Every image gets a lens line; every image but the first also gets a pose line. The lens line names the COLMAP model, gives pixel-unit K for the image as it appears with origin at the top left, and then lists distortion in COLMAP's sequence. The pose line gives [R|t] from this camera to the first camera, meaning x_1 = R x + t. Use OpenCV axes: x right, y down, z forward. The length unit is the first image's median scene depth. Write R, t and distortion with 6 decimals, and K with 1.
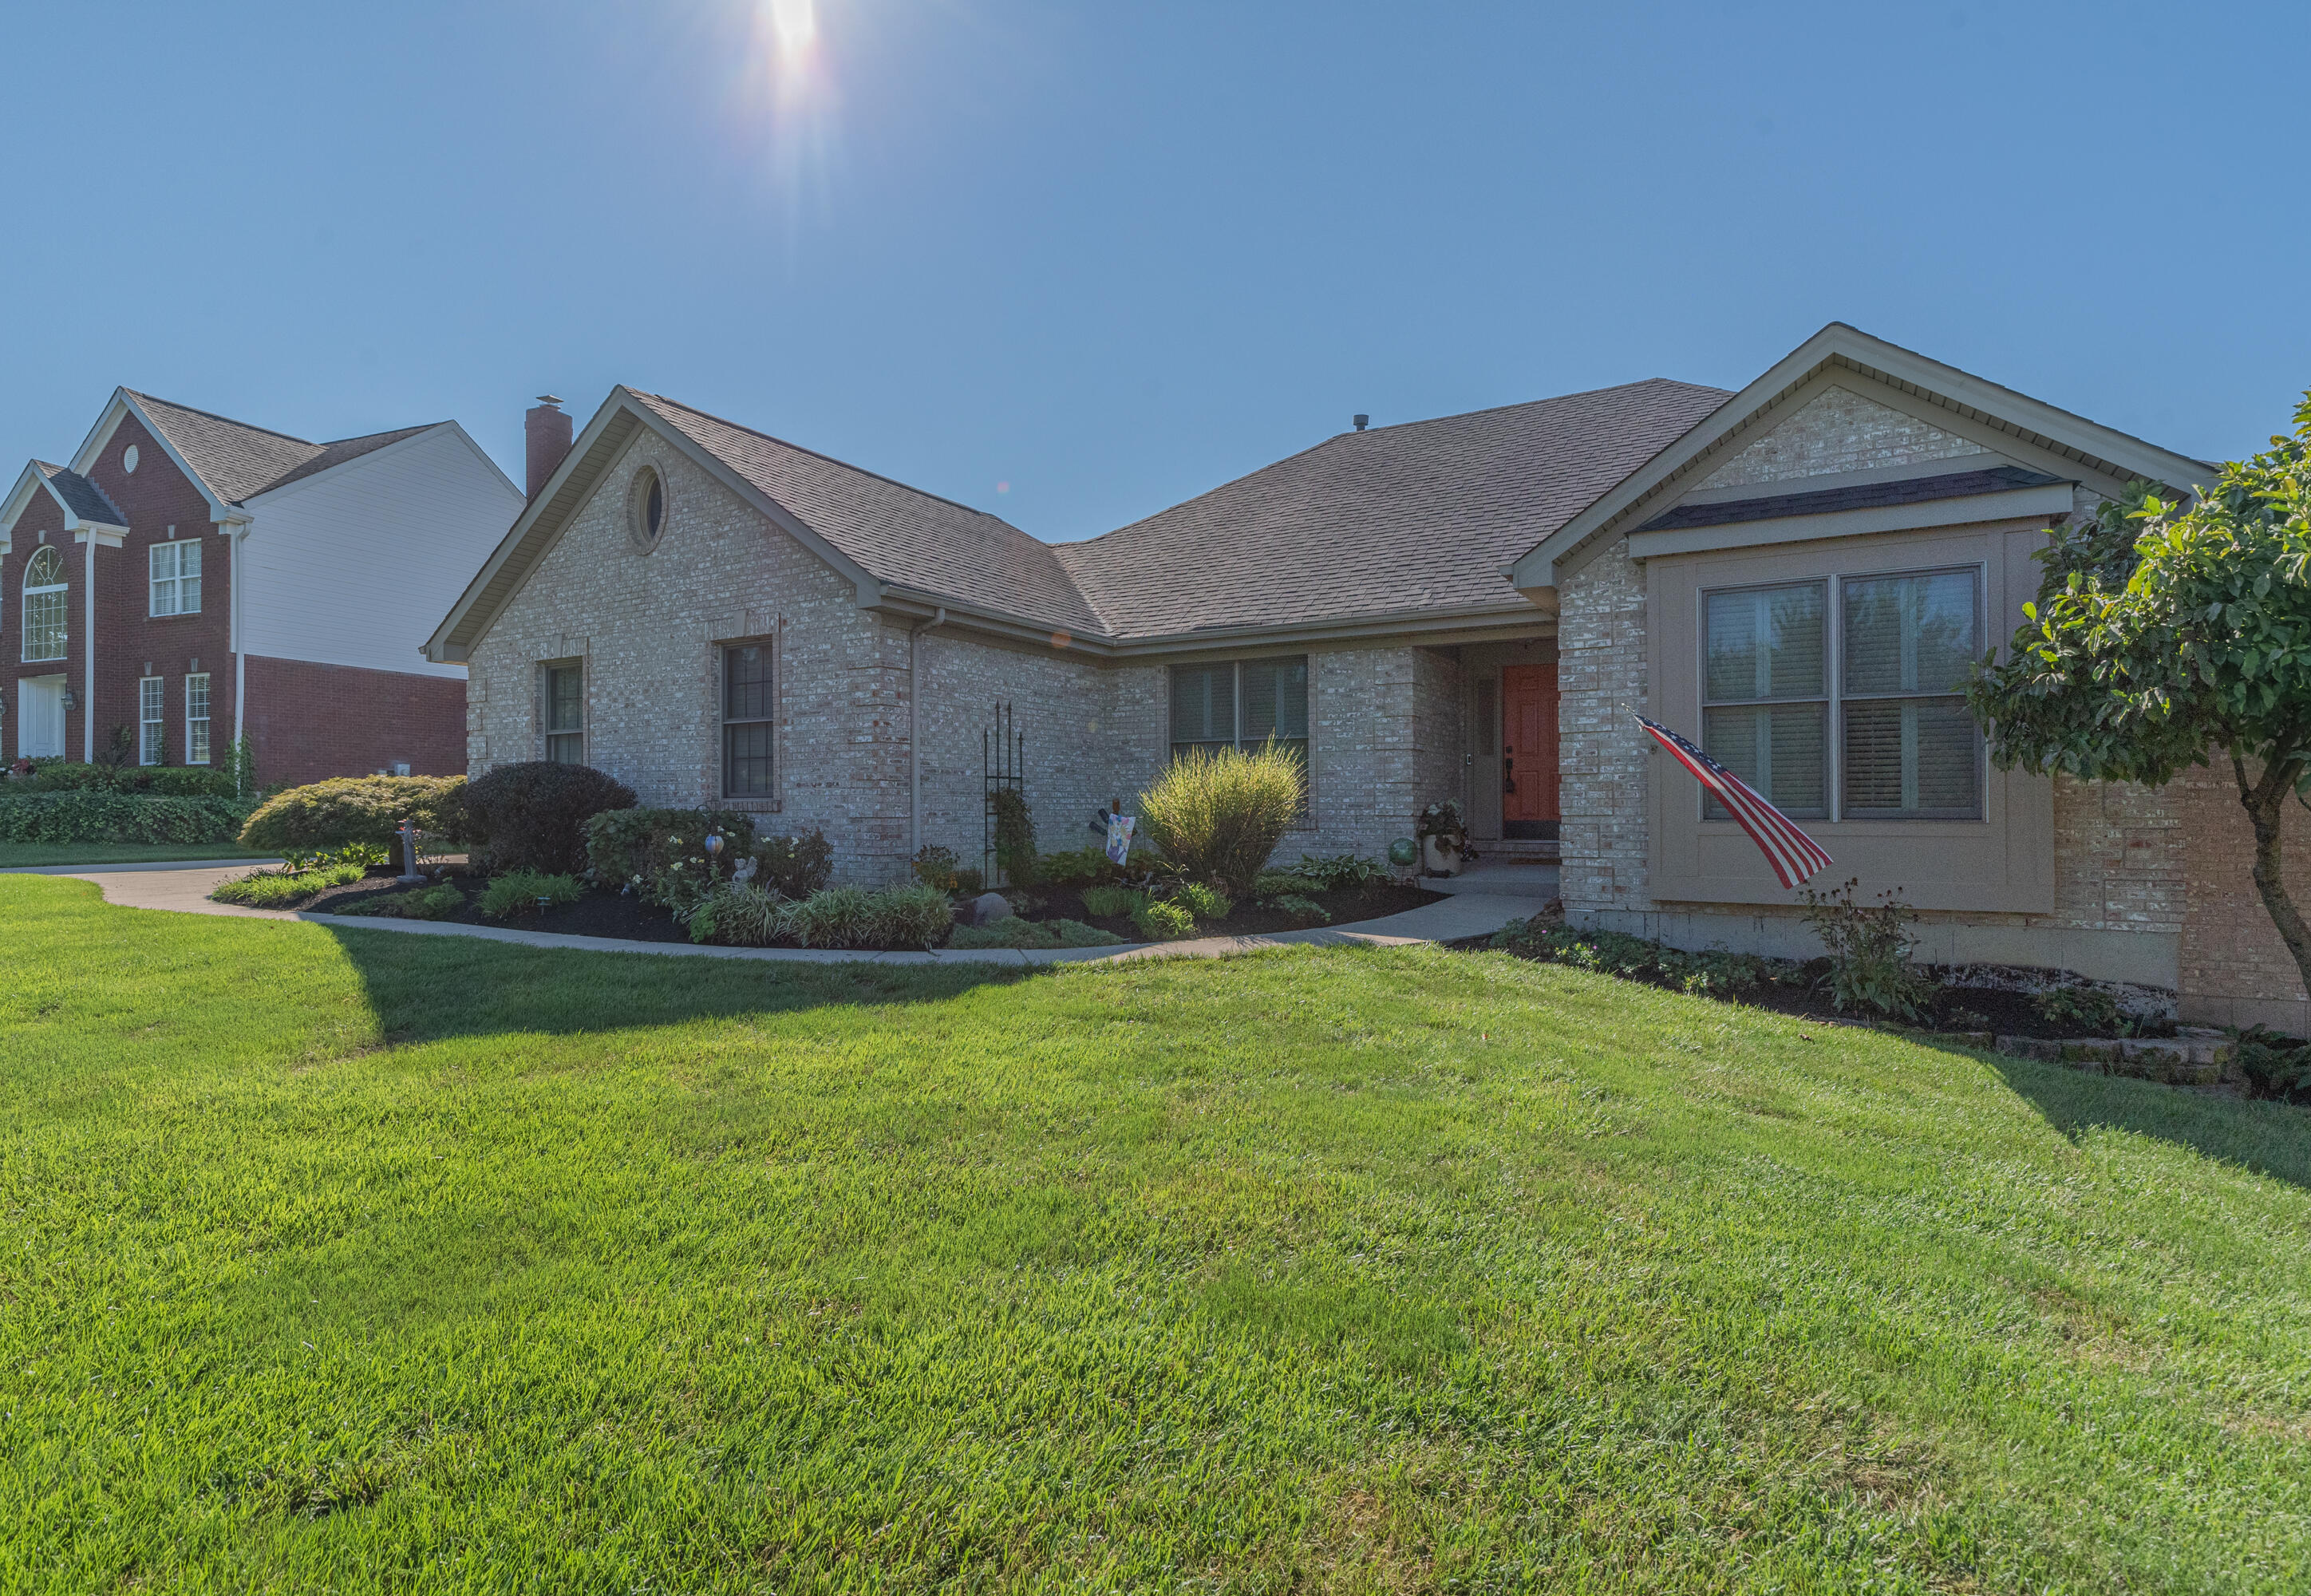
lens RADIAL K [[1157.6, 0, 1131.0], [0, 1157.6, 805.4], [0, 0, 1]] dist [-0.000252, -0.000821]
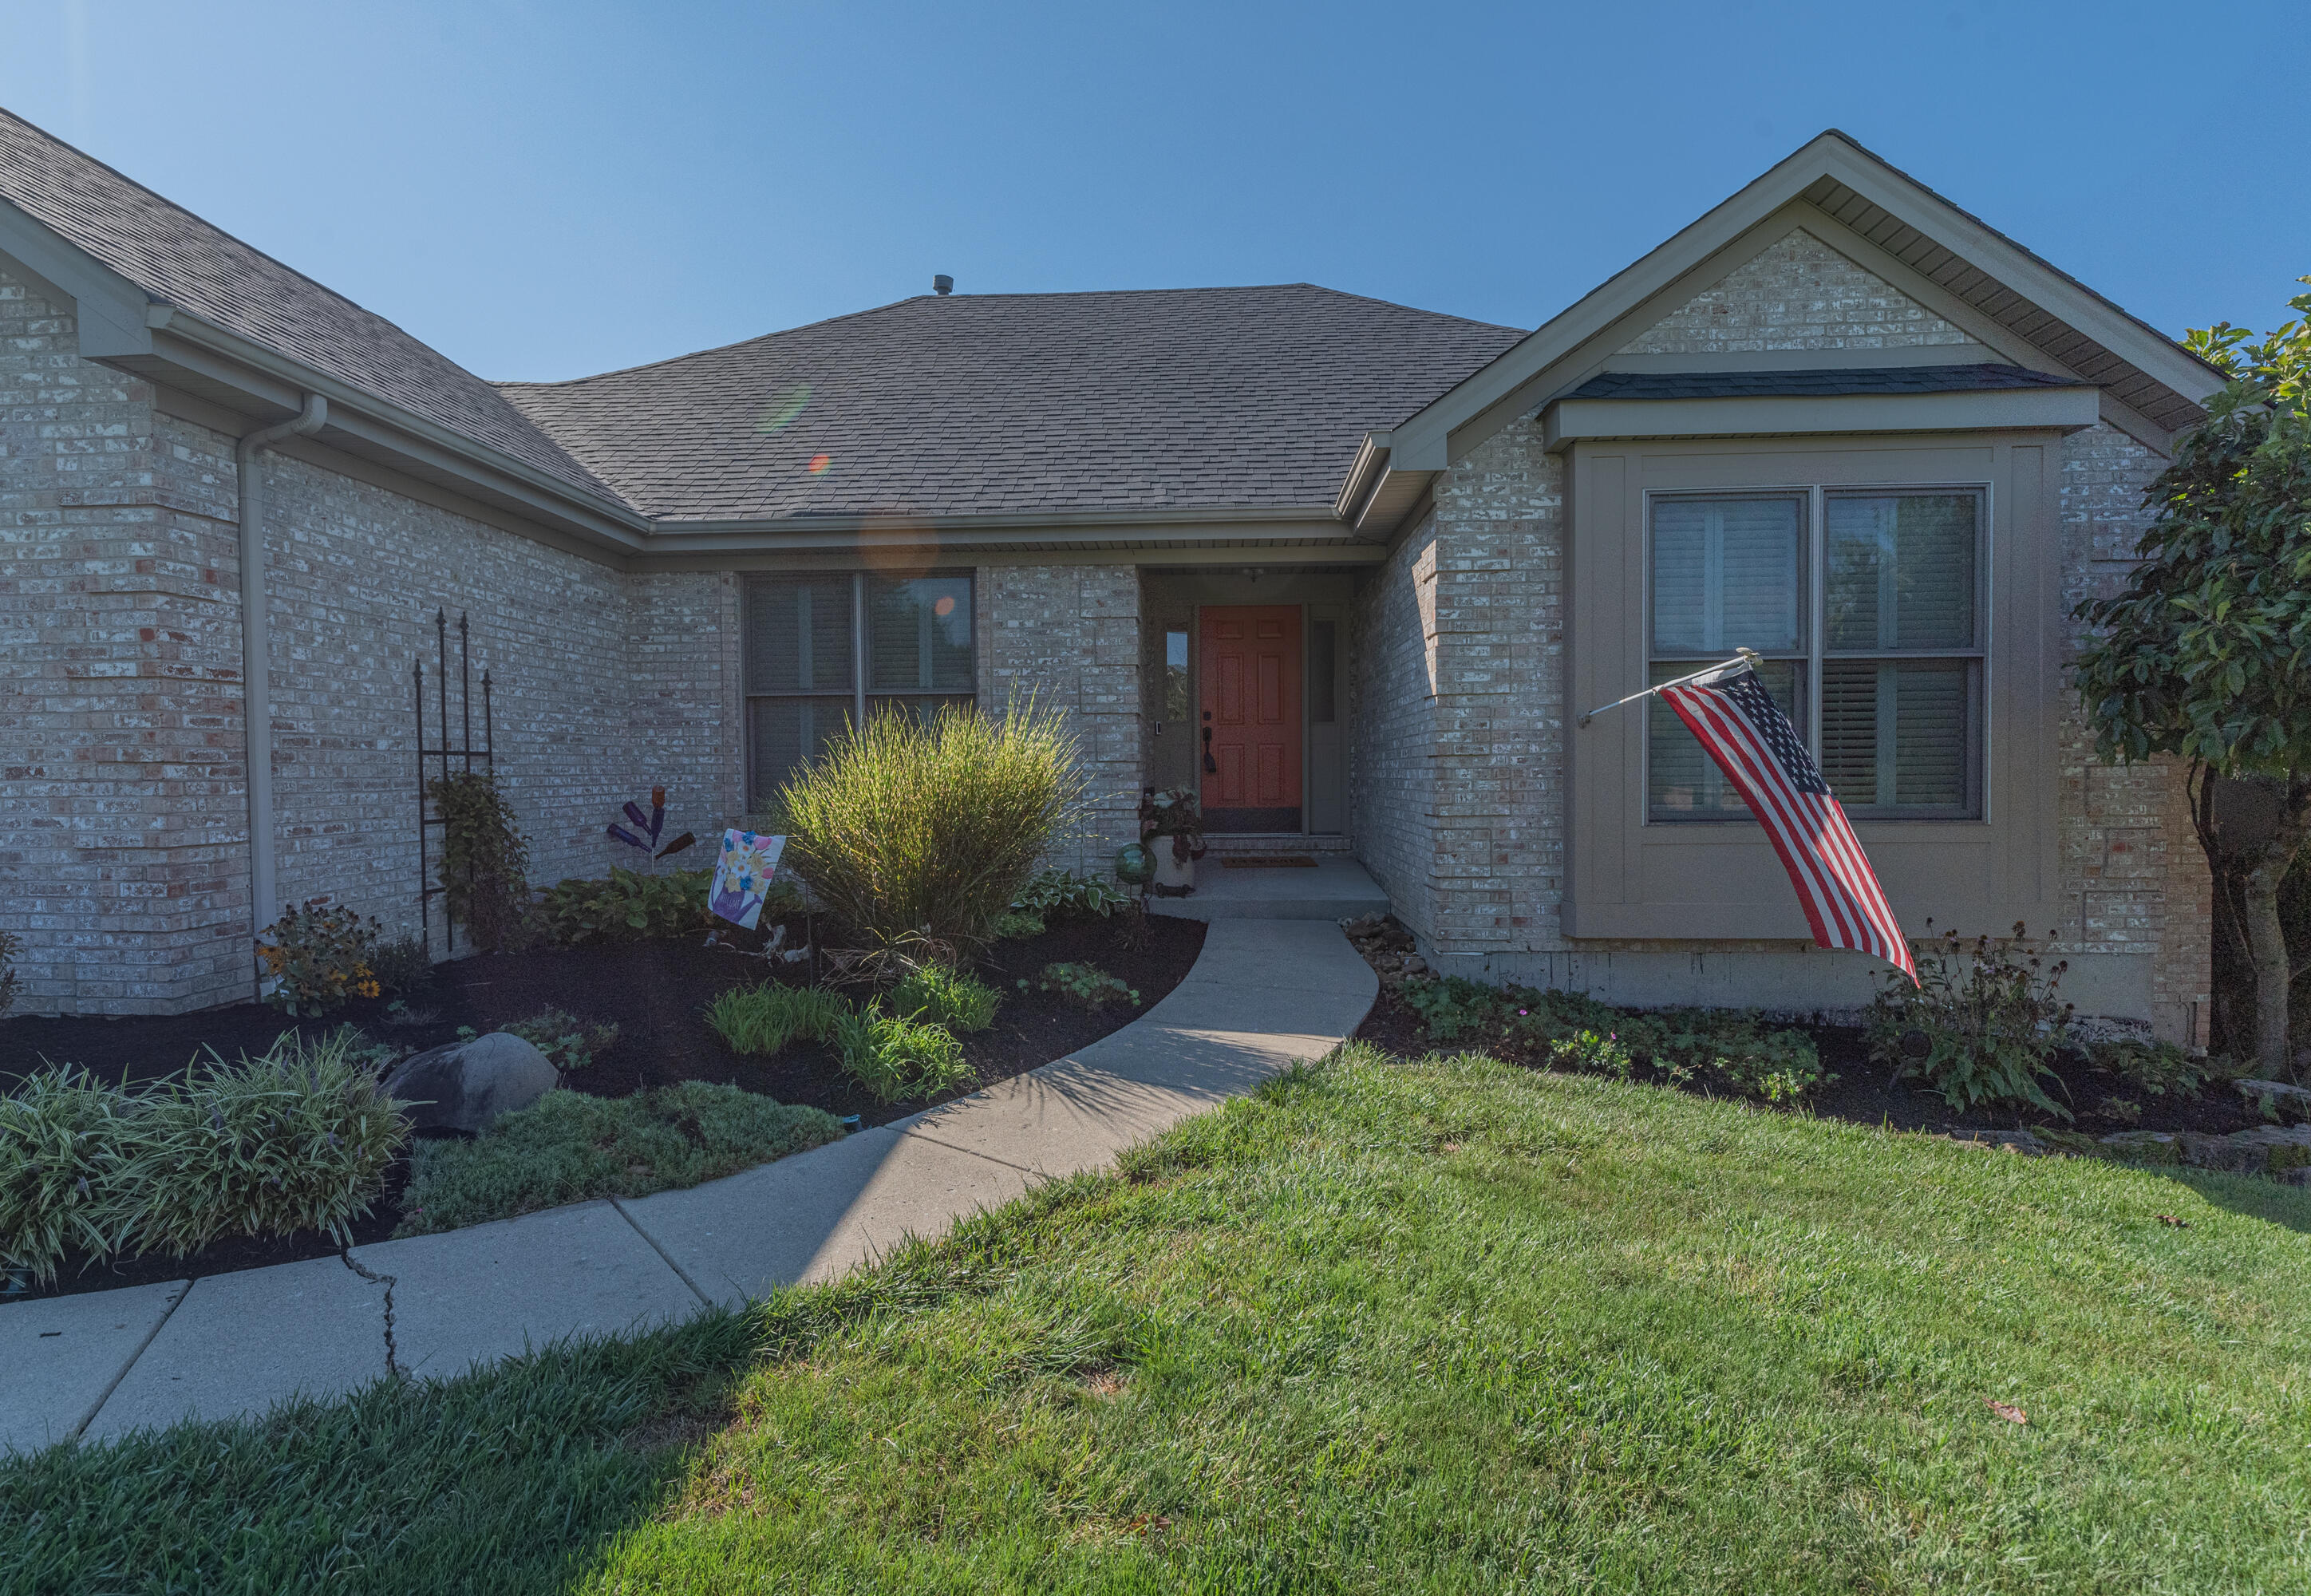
lens RADIAL K [[1157.6, 0, 1129.5], [0, 1157.6, 801.6], [0, 0, 1]] dist [-0.000252, -0.000821]
pose [[0.887368, -0.017785, 0.460719, -0.087200], [0.003820, 0.999505, 0.031227, -0.018614], [-0.461046, -0.025950, 0.886997, 0.410825]]
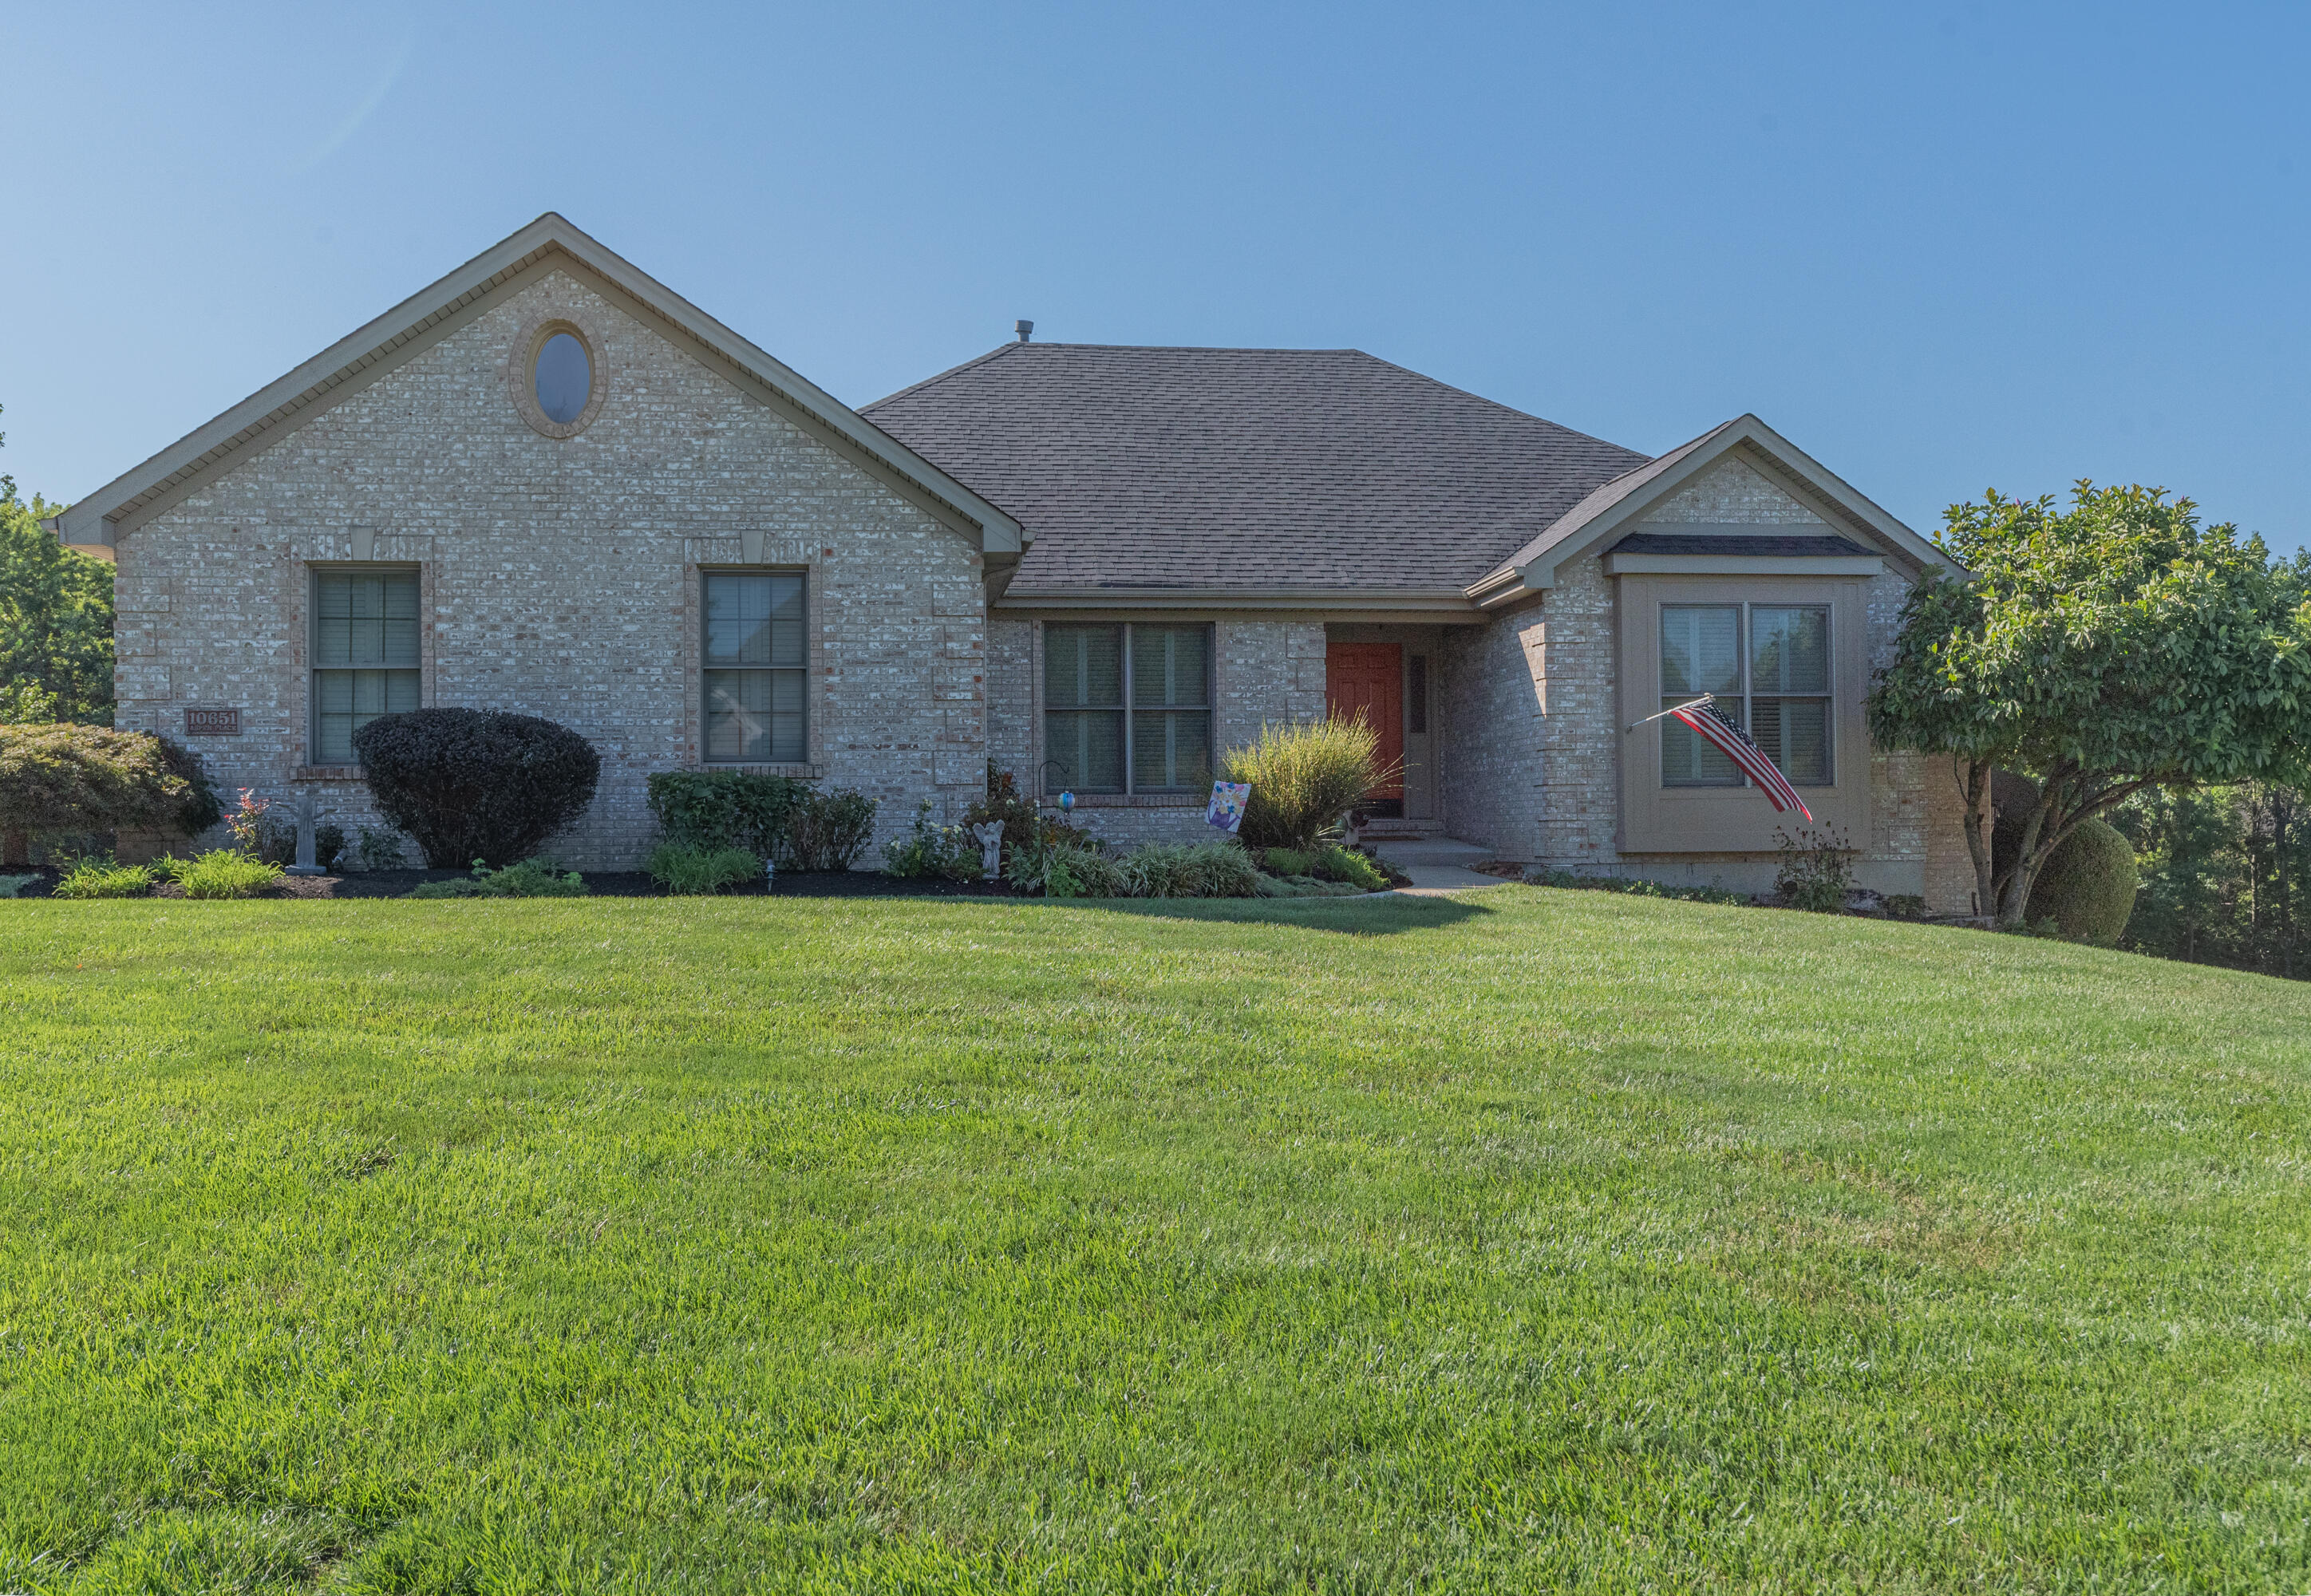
lens RADIAL K [[1966.9, 0, 1144.0], [0, 1966.9, 804.5], [0, 0, 1]] dist [-0.005625, 0.005957]
pose [[0.784455, 0.002237, 0.620181, -1.001831], [0.005202, 0.999935, -0.010187, 0.039878], [-0.620164, 0.011217, 0.784392, -0.255340]]
